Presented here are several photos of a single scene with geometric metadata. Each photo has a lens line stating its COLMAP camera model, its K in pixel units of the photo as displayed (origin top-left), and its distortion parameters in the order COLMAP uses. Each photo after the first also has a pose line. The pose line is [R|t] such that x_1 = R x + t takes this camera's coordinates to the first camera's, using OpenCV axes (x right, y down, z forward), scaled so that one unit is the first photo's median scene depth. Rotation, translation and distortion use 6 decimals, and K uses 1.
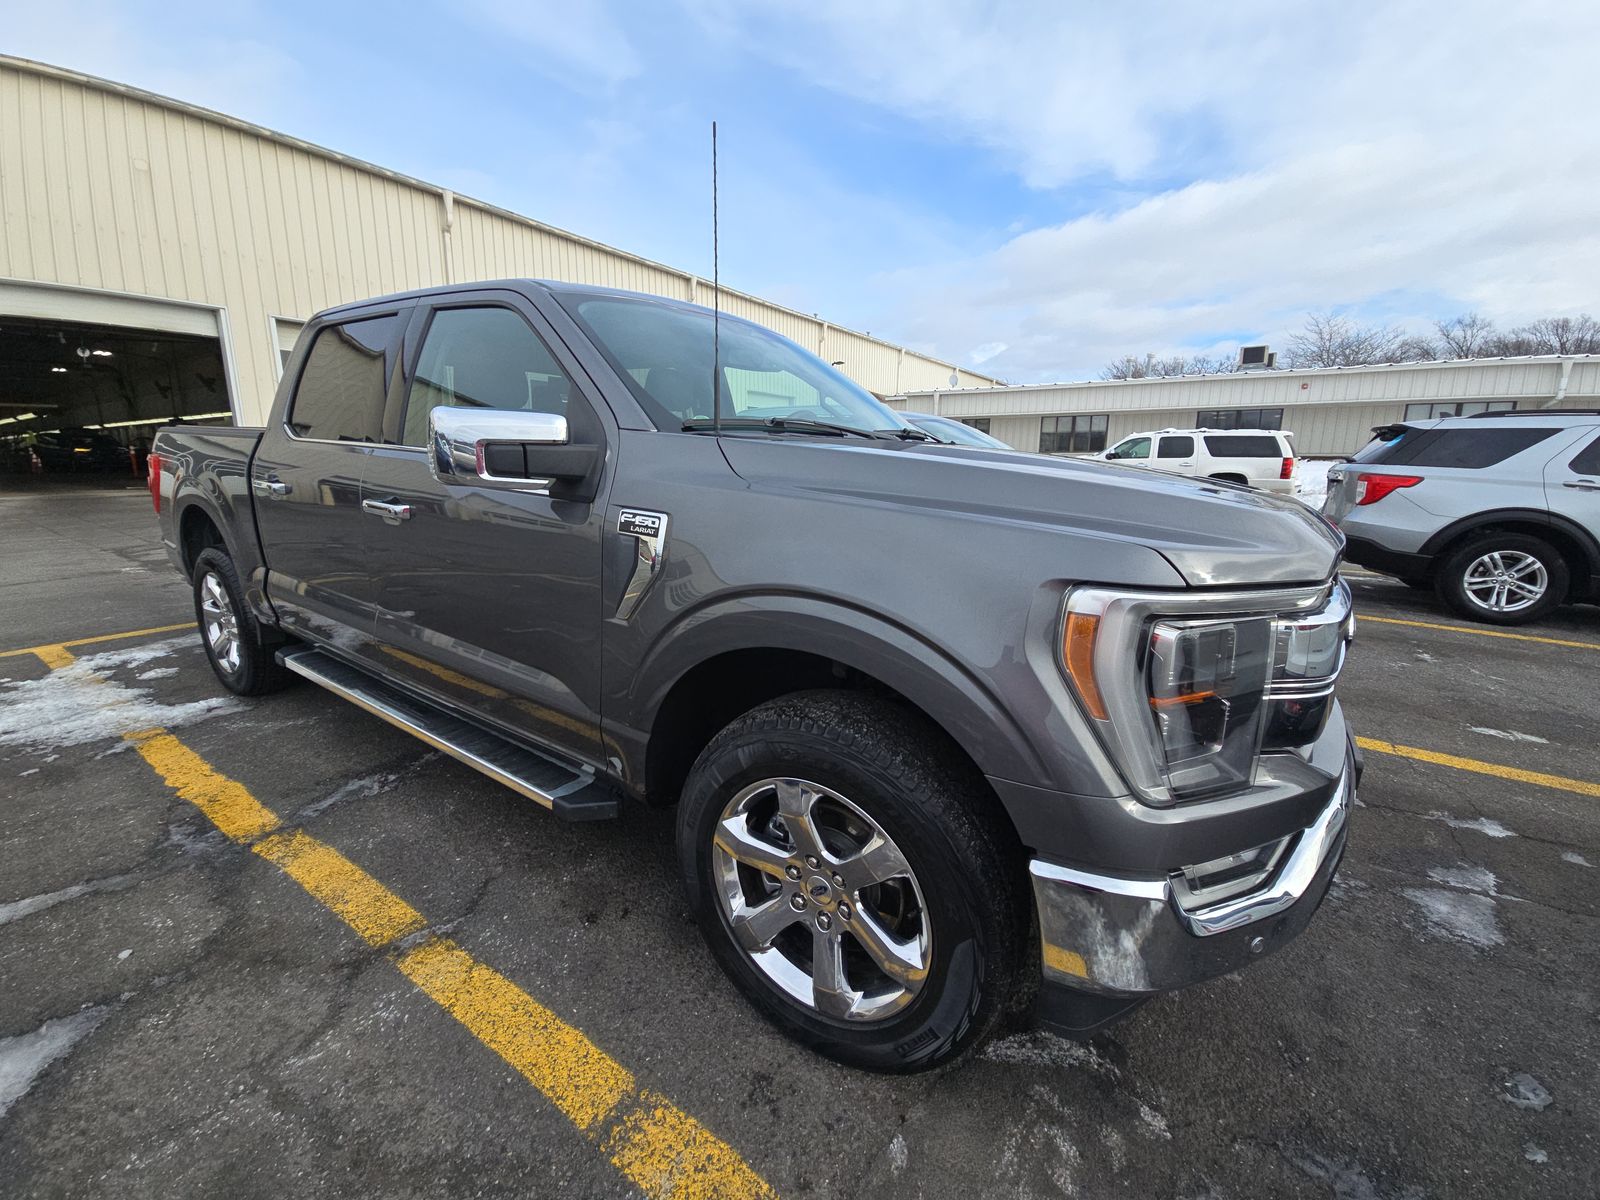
lens RADIAL K [[637.6, 0, 782.8], [0, 637.6, 601.9], [0, 0, 1]] dist [0.000558, -0.005519]
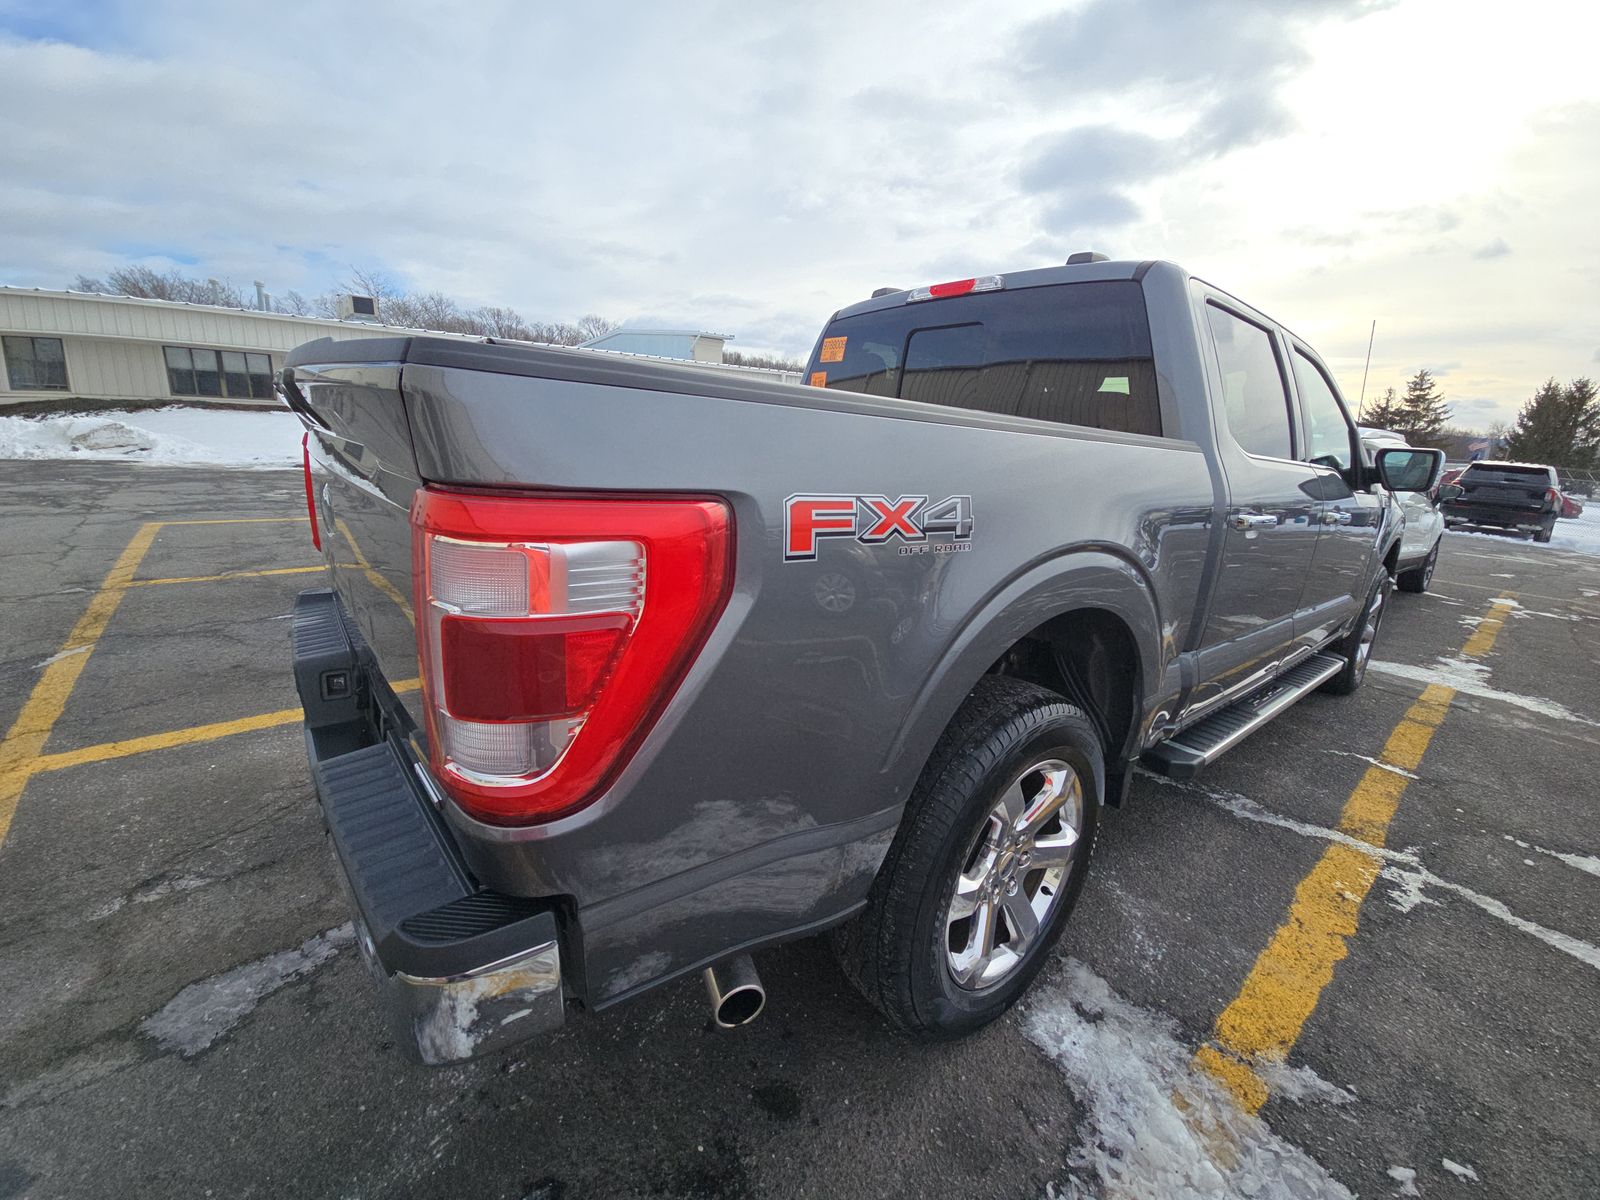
lens RADIAL K [[637.6, 0, 794.7], [0, 637.6, 592.0], [0, 0, 1]] dist [0.000558, -0.005519]
pose [[0.286475, -0.224805, 0.931340, -0.142181], [0.164337, 0.969206, 0.183396, -0.028384], [-0.943888, 0.100515, 0.314597, 0.108789]]
